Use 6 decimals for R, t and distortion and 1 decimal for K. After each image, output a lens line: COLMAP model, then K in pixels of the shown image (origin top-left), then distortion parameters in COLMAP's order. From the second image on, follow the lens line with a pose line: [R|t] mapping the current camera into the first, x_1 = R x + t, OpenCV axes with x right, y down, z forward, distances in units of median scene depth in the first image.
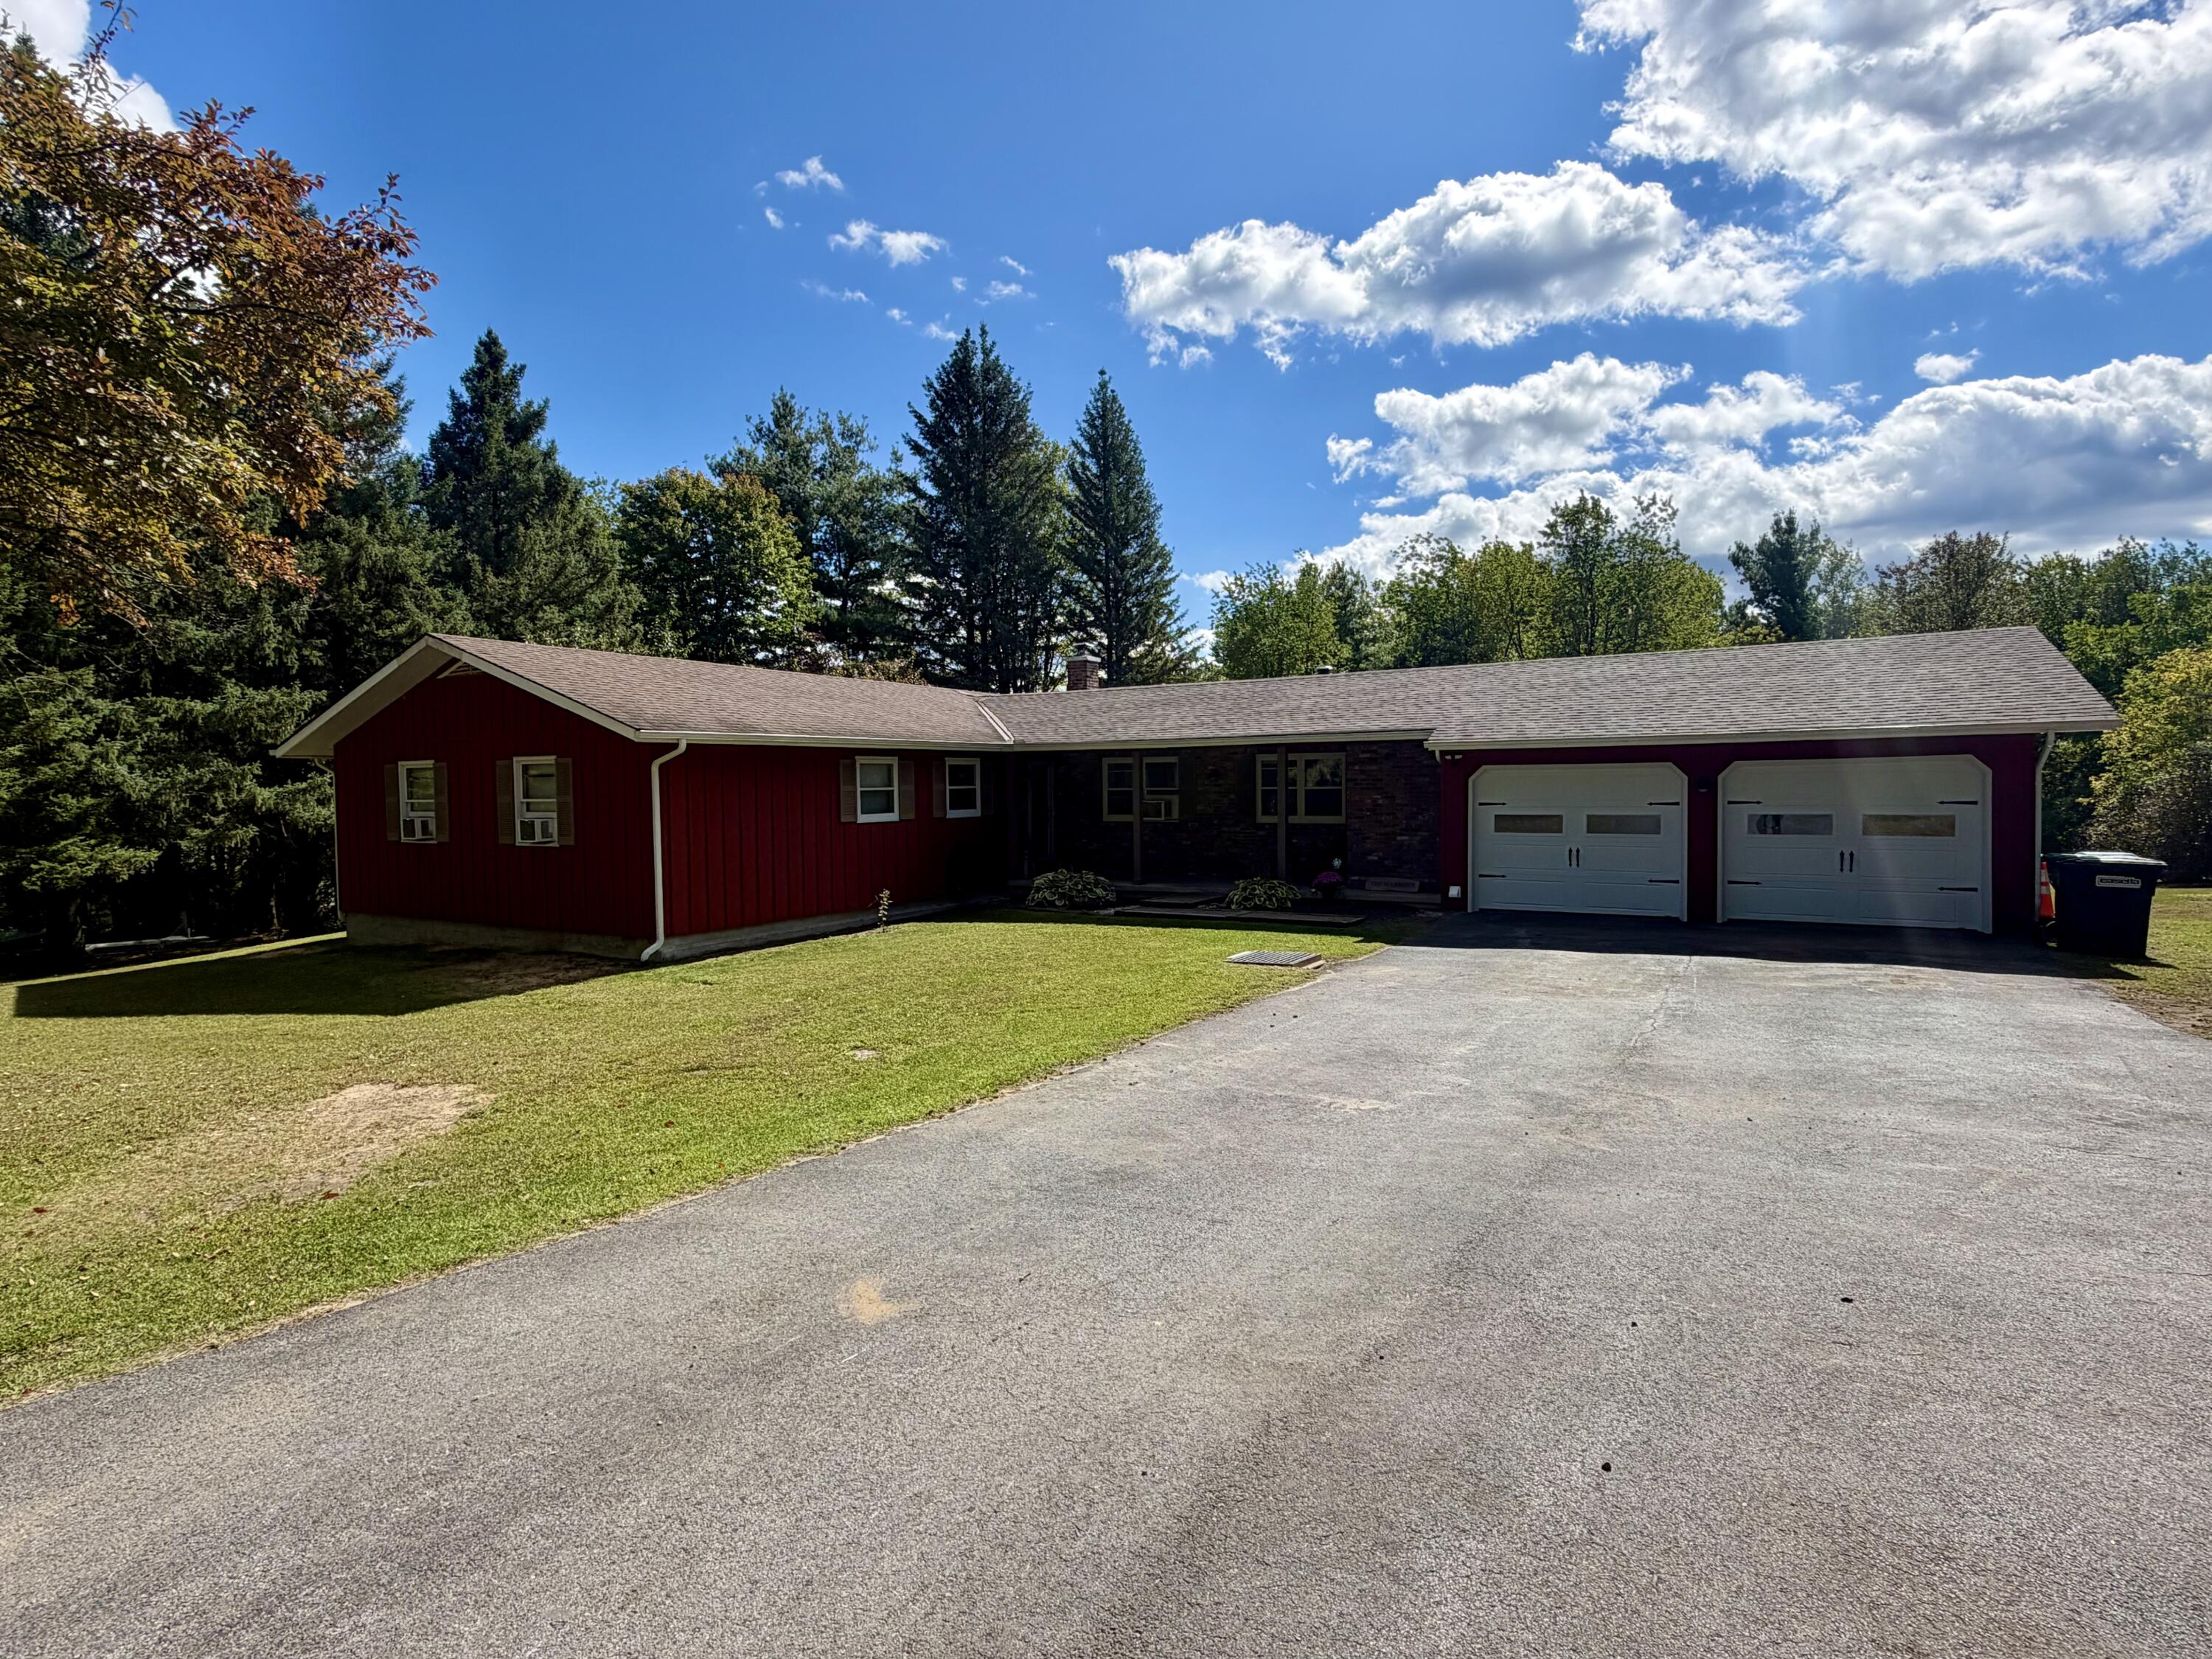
lens RADIAL K [[1119.7, 0, 1108.2], [0, 1119.7, 783.6], [0, 0, 1]] dist [-0.000948, -0.000097]
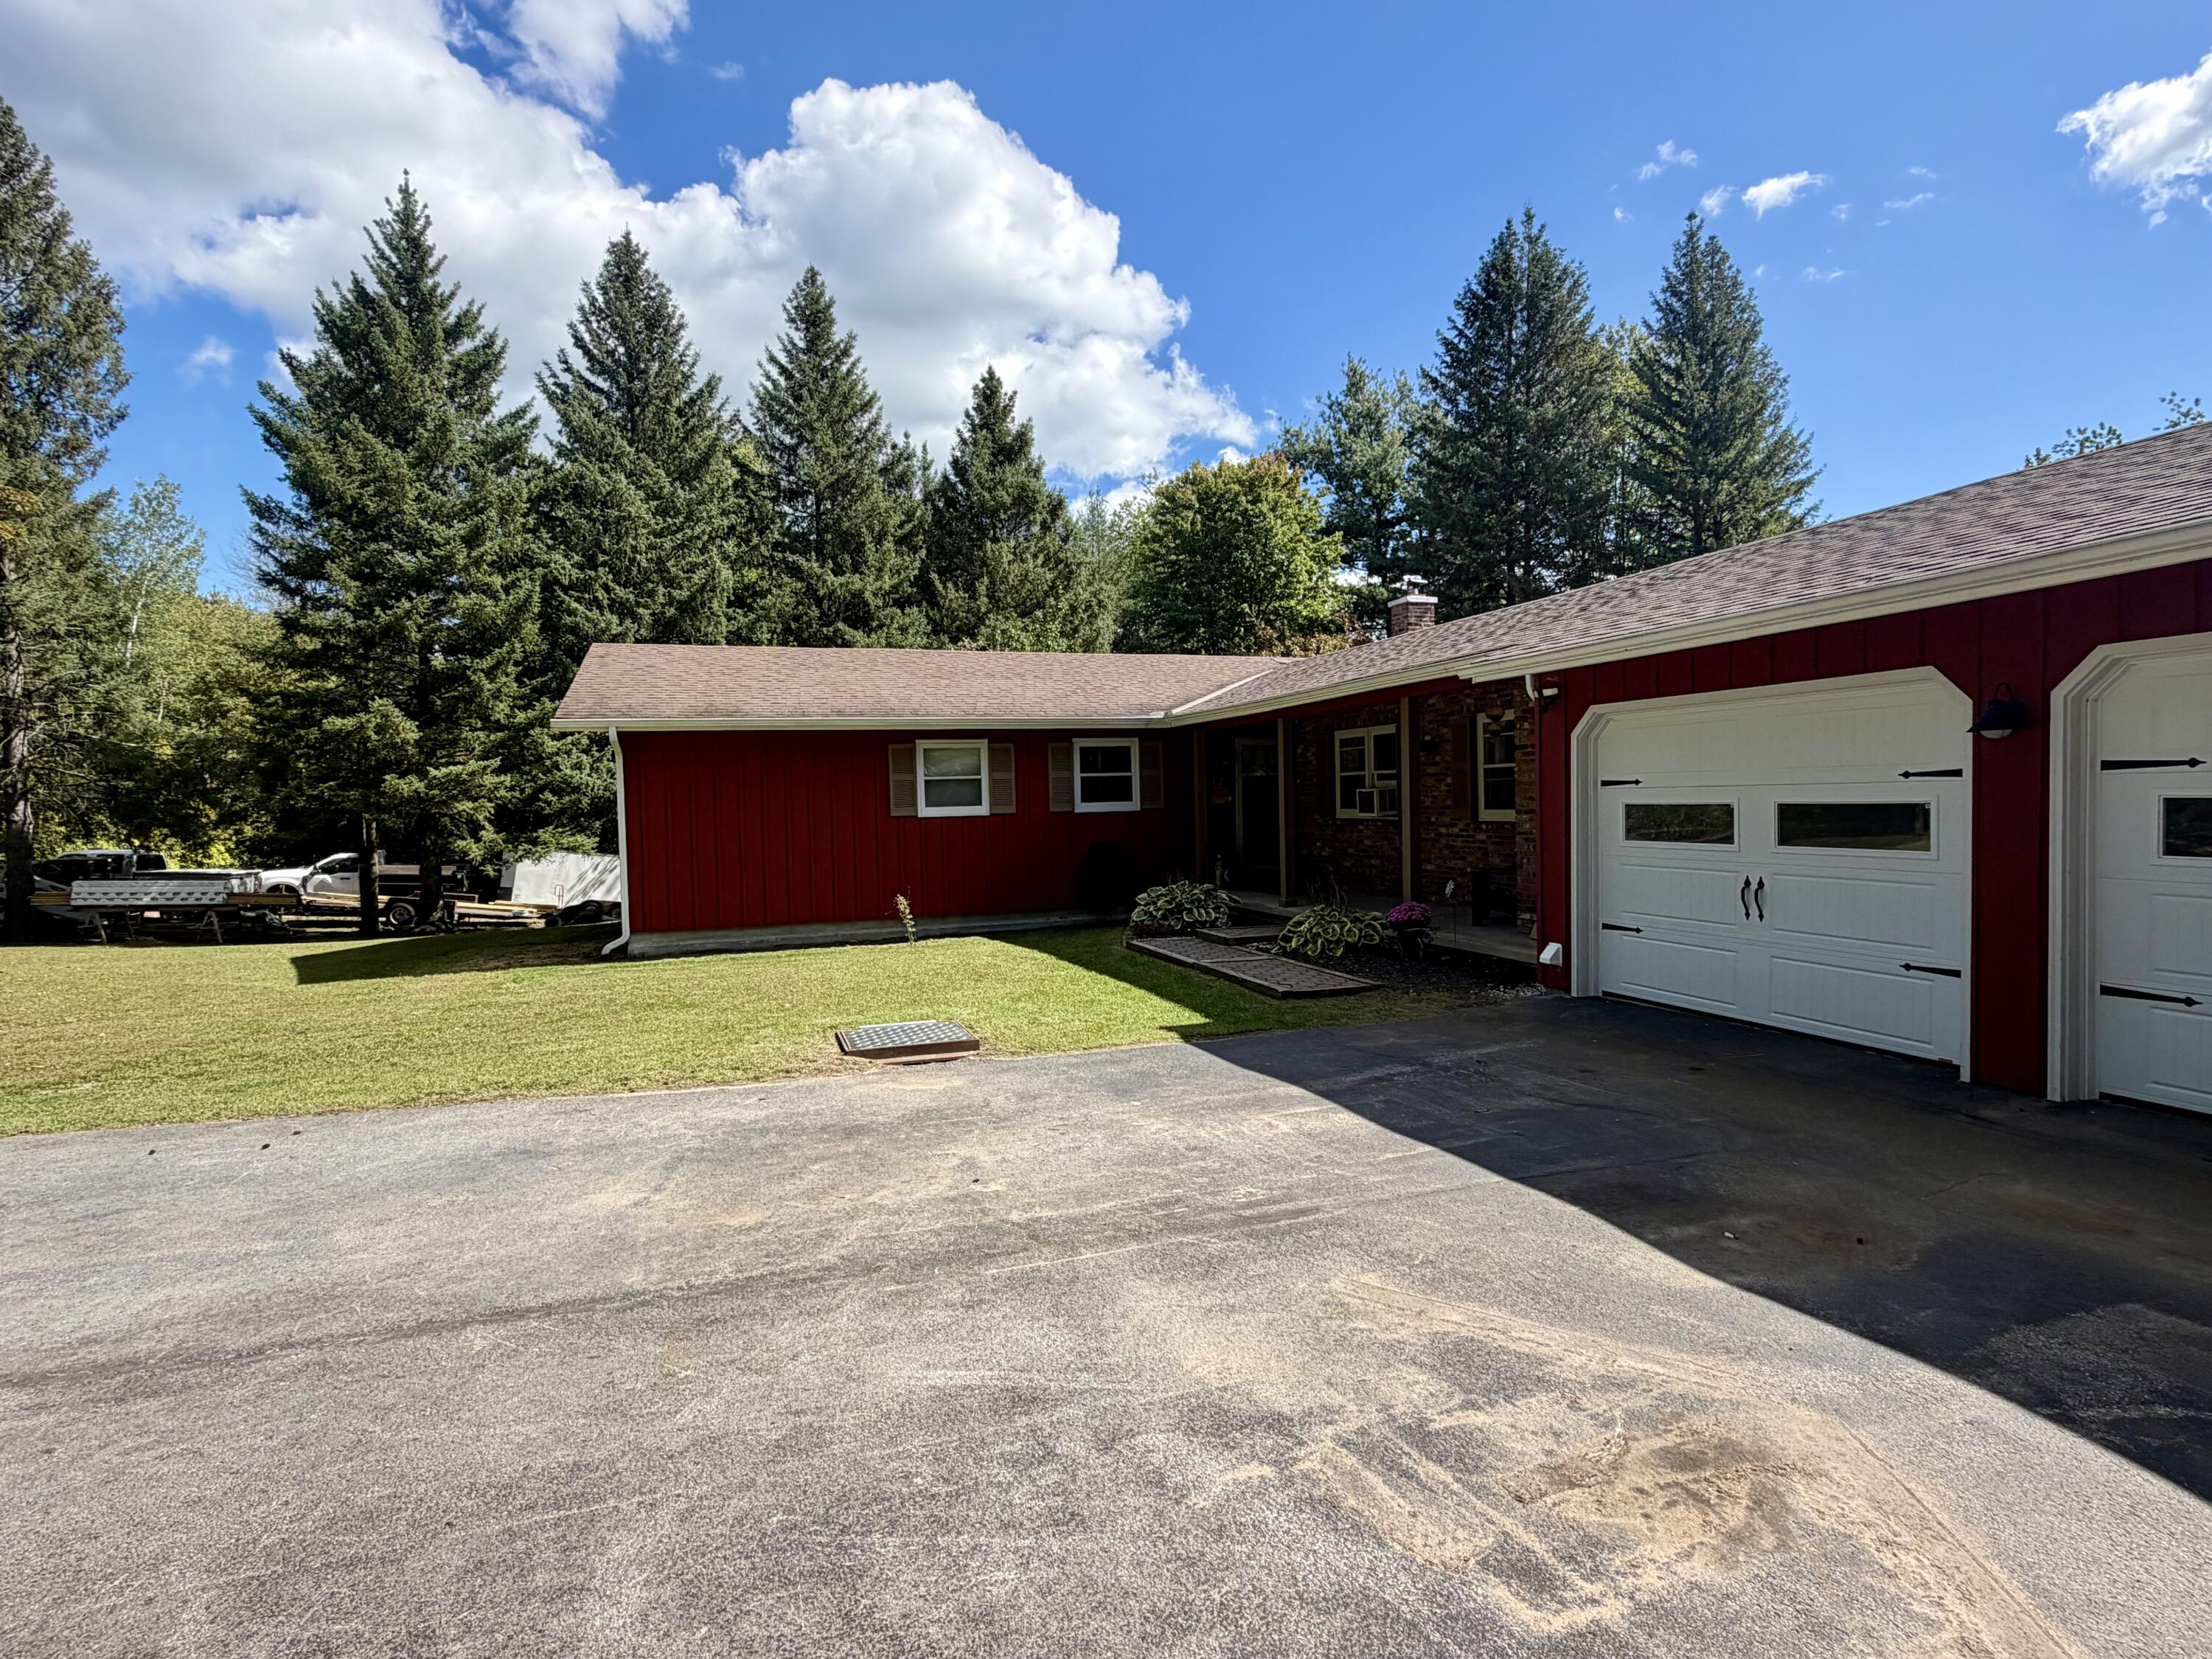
lens RADIAL K [[1106.4, 0, 1126.5], [0, 1106.4, 833.8], [0, 0, 1]] dist [-0.001475, -0.000210]
pose [[0.771672, 0.012753, -0.635893, 0.389050], [0.016651, 0.999051, 0.040243, 0.014220], [0.635803, -0.041643, 0.770727, 0.384138]]
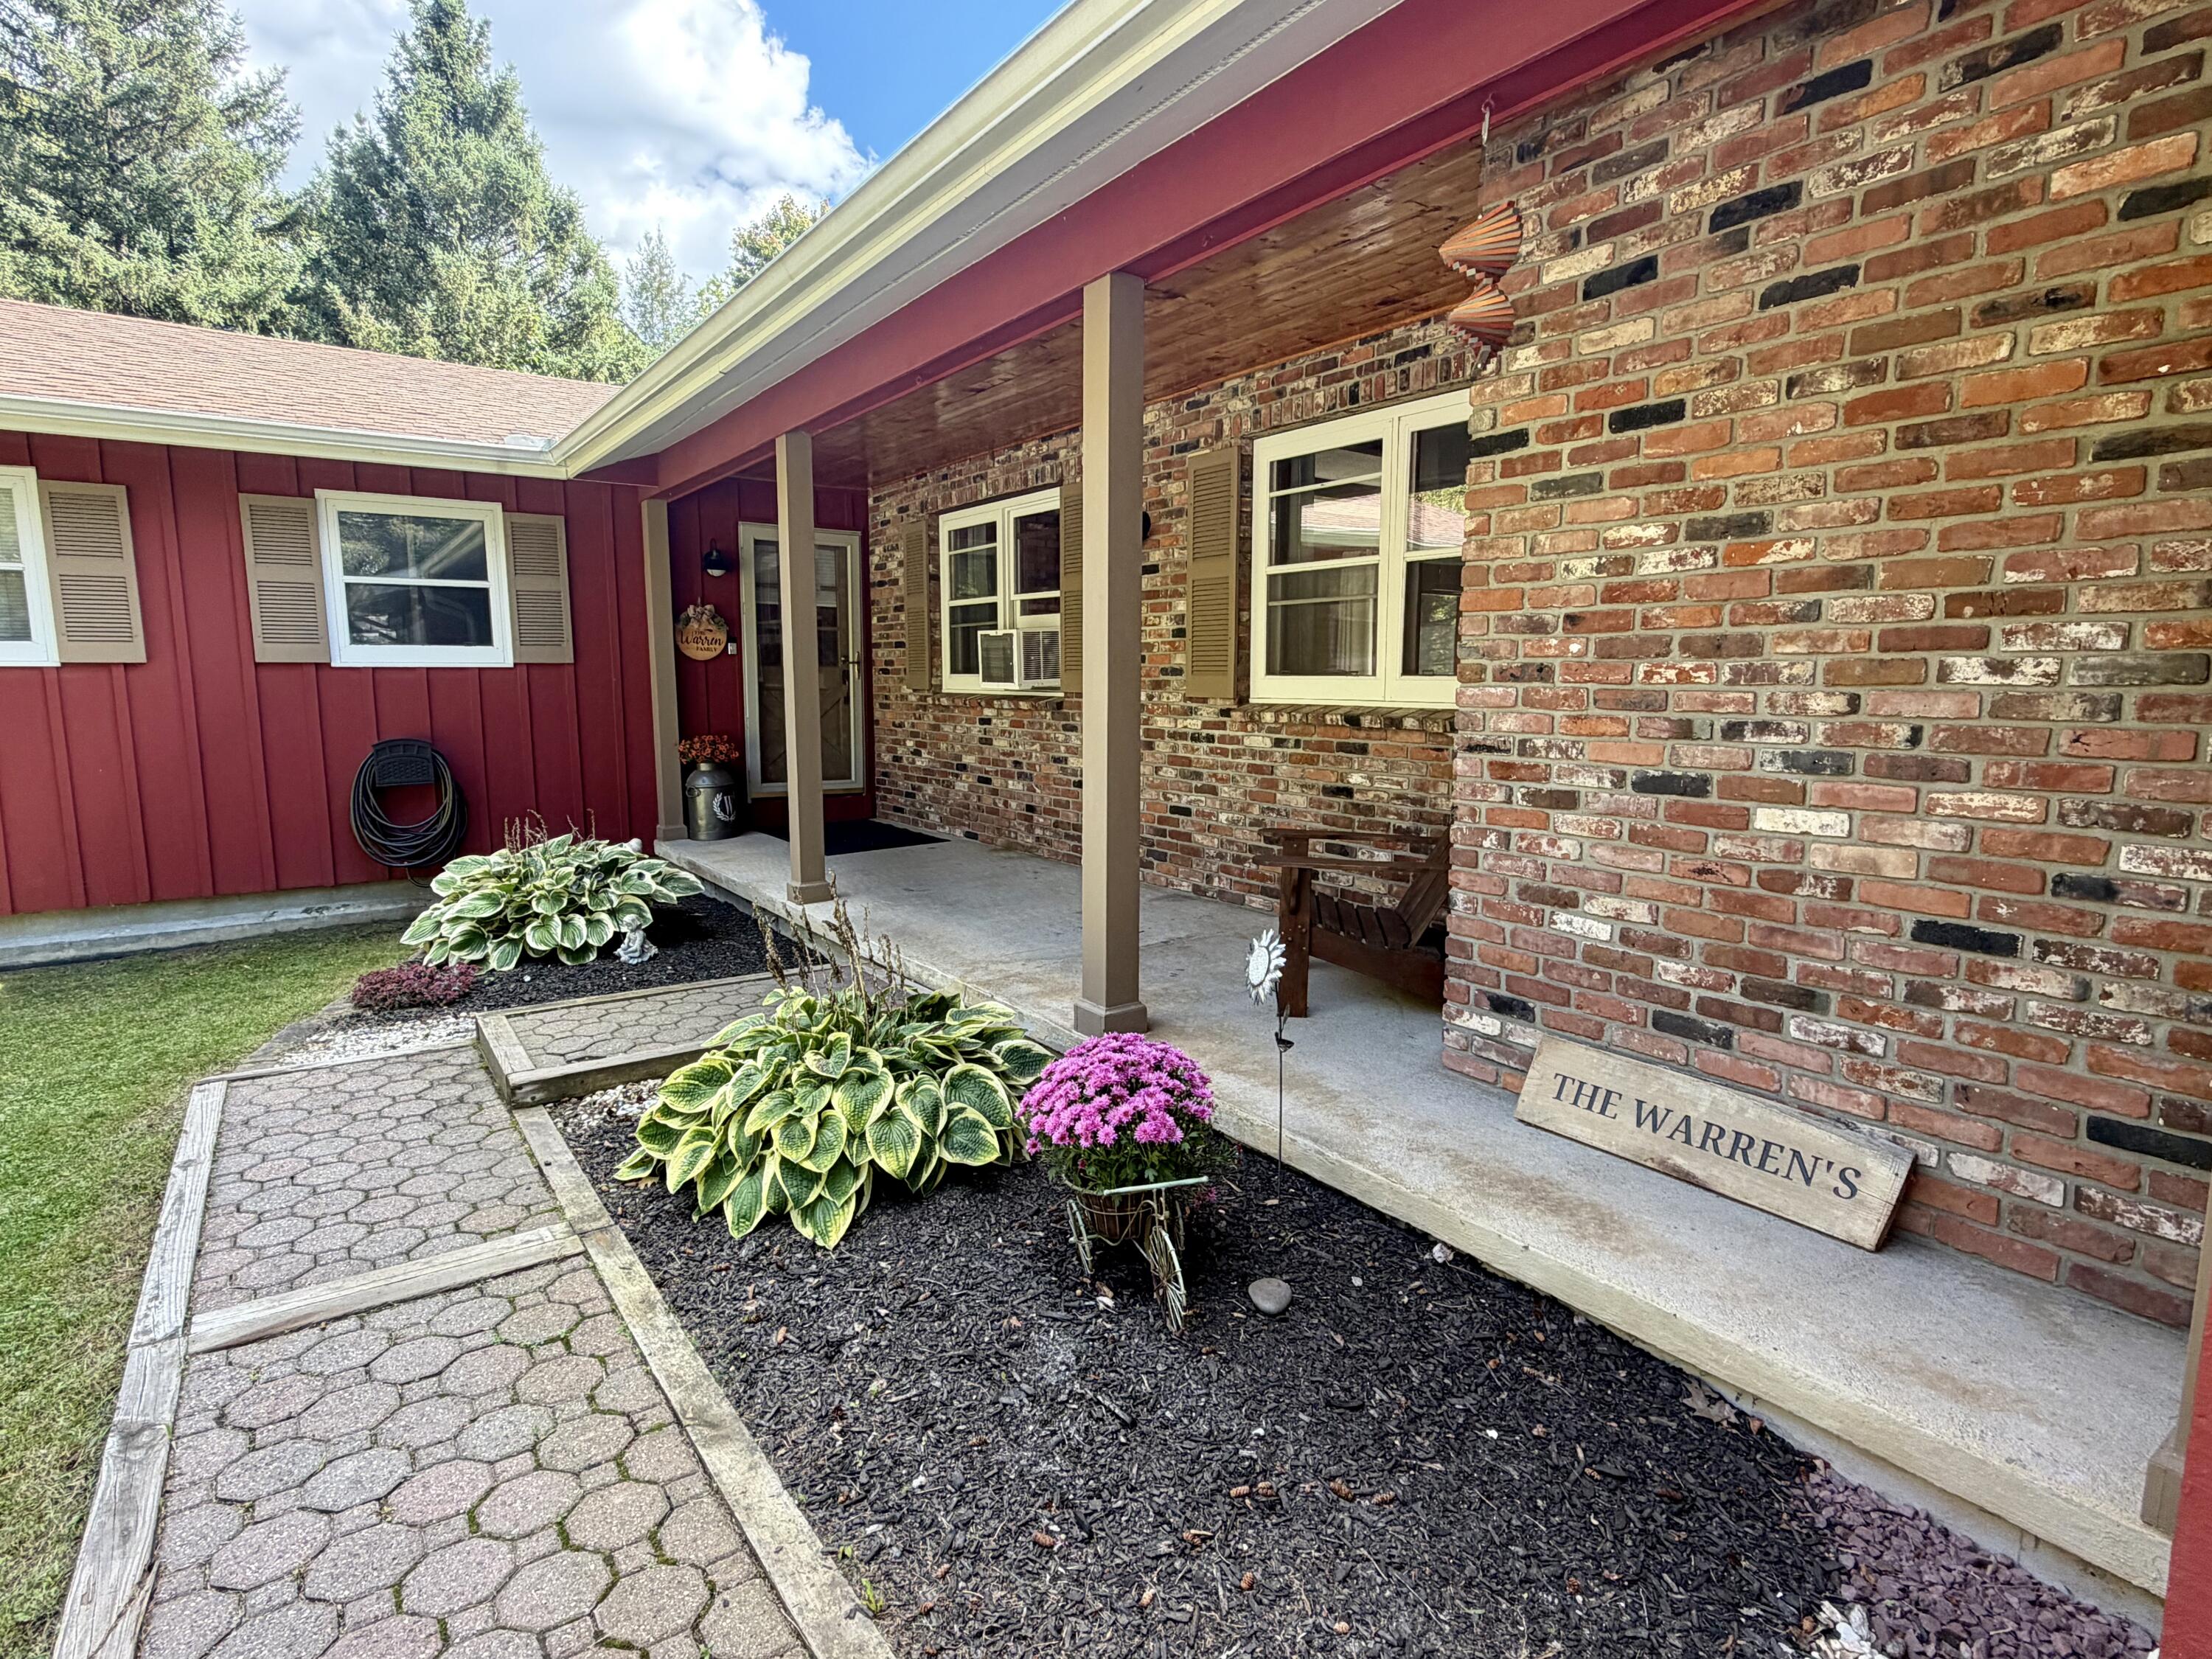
lens RADIAL K [[1106.4, 0, 1126.5], [0, 1106.4, 833.8], [0, 0, 1]] dist [-0.001475, -0.000210]
pose [[0.926309, 0.067313, -0.370703, 0.211997], [-0.012400, 0.988824, 0.148570, 0.027820], [0.376561, -0.133025, 0.916791, 0.747088]]
